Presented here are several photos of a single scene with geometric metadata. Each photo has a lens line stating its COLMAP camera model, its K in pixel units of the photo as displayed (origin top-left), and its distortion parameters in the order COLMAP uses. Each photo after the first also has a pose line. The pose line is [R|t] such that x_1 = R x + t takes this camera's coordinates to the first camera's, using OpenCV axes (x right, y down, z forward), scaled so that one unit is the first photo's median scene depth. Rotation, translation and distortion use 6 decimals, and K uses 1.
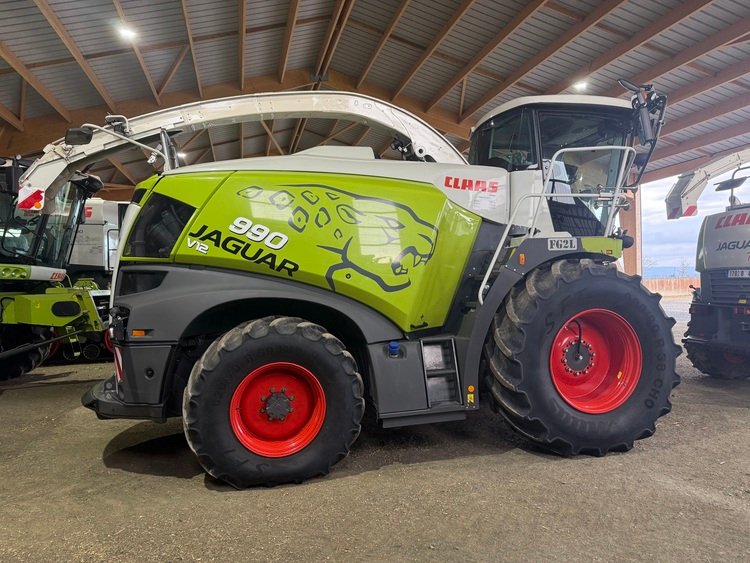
lens RADIAL K [[509.1, 0, 371.5], [0, 509.1, 283.6], [0, 0, 1]] dist [0.048204, -0.019382]
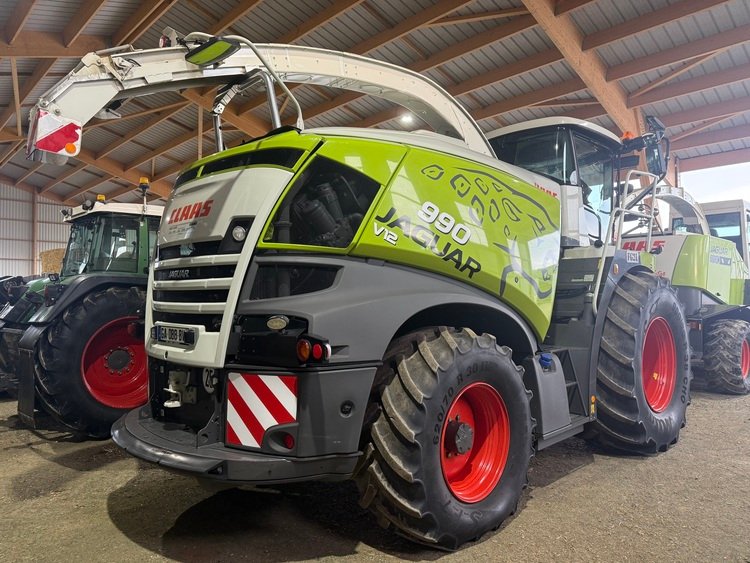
lens RADIAL K [[509.1, 0, 372.5], [0, 509.1, 284.5], [0, 0, 1]] dist [0.048204, -0.019382]
pose [[0.877881, 0.025347, 0.478207, -0.700806], [-0.011030, 0.999404, -0.032724, 0.025541], [-0.478751, 0.023453, 0.877637, 0.348867]]
